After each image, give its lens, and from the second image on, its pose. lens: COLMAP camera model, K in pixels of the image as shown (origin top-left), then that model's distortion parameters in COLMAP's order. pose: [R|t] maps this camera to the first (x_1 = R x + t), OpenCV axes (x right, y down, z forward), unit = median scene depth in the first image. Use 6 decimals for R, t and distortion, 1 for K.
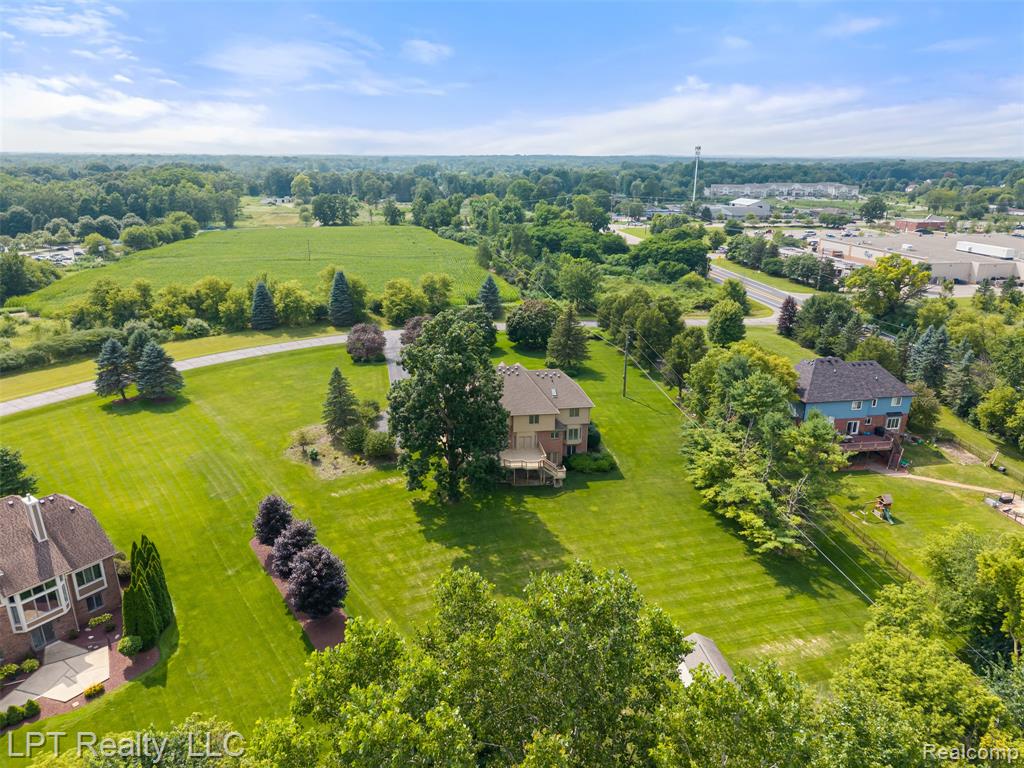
lens RADIAL K [[688.1, 0, 512.0], [0, 688.1, 384.0], [0, 0, 1]] dist [0.028029, -0.032042]
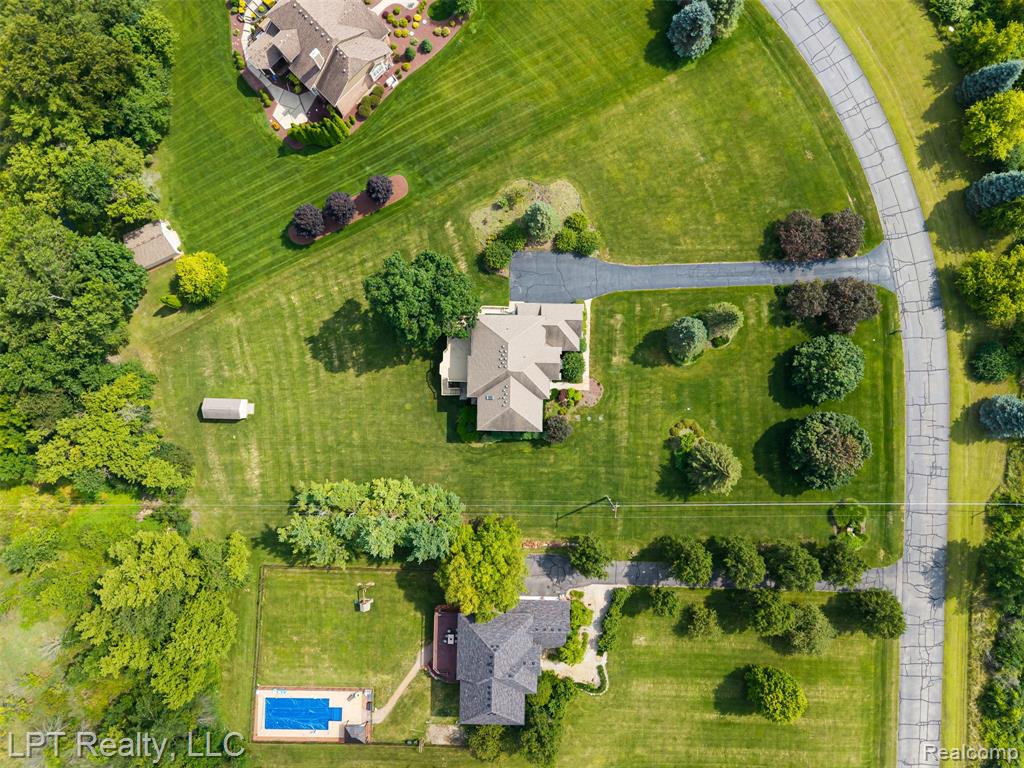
lens RADIAL K [[688.1, 0, 512.0], [0, 688.1, 384.0], [0, 0, 1]] dist [0.028029, -0.032042]
pose [[-0.171915, 0.985103, -0.004215, 0.026877], [-0.317812, -0.051412, 0.946759, -0.760441], [0.932438, 0.164102, 0.321916, 0.460326]]
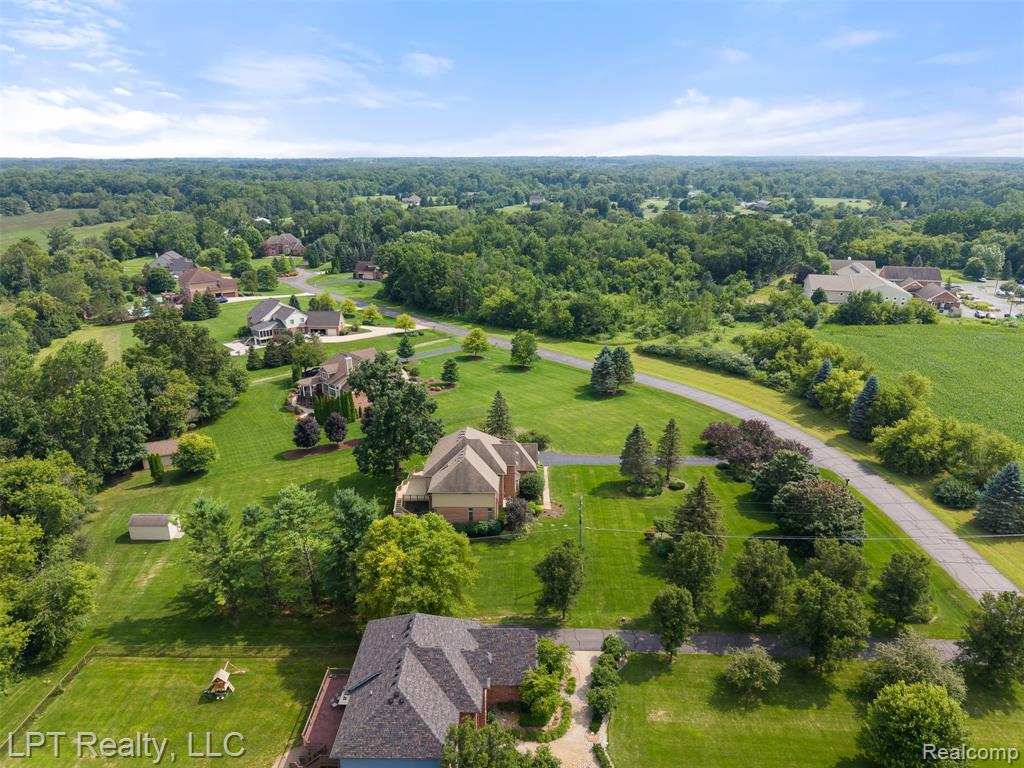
lens RADIAL K [[692.9, 0, 512.0], [0, 692.9, 384.0], [0, 0, 1]] dist [0.034570, 0.000308]
pose [[-0.169577, 0.294710, -0.940420, 0.769340], [-0.327541, 0.883142, 0.335822, -0.361780], [0.929495, 0.364974, -0.053231, 0.782284]]
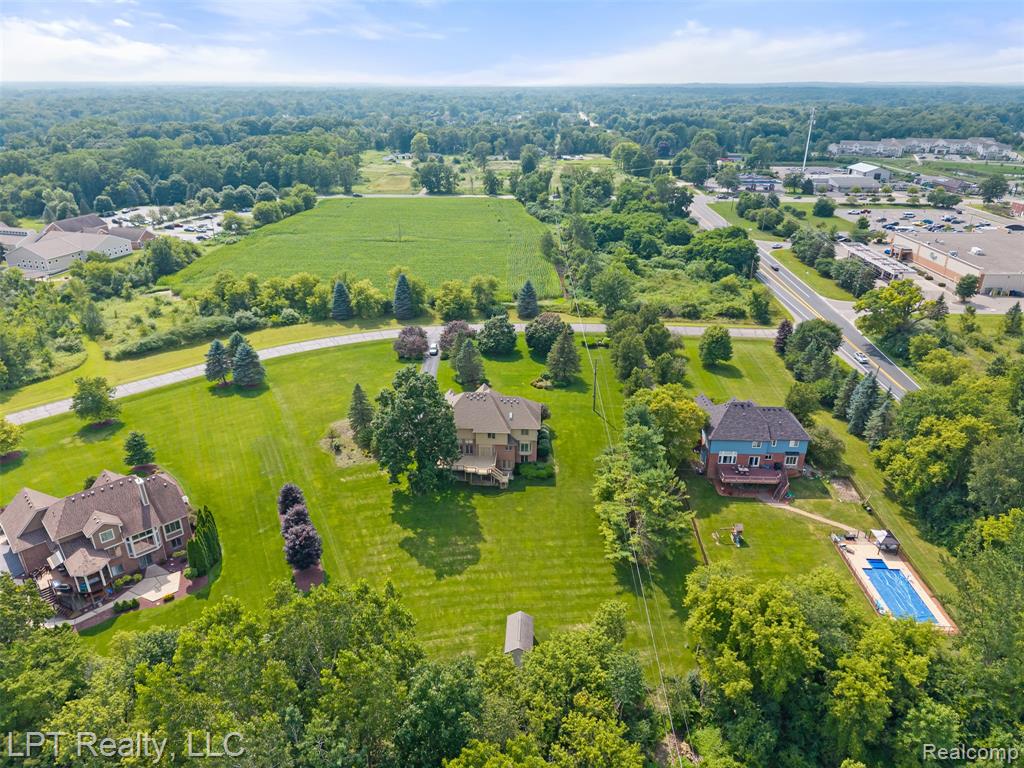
lens RADIAL K [[688.1, 0, 512.0], [0, 688.1, 384.0], [0, 0, 1]] dist [0.028029, -0.032042]
pose [[0.981196, 0.075261, -0.177736, 0.203681], [-0.058424, 0.993456, 0.098140, -0.123310], [0.183959, -0.085911, 0.979172, -0.196509]]
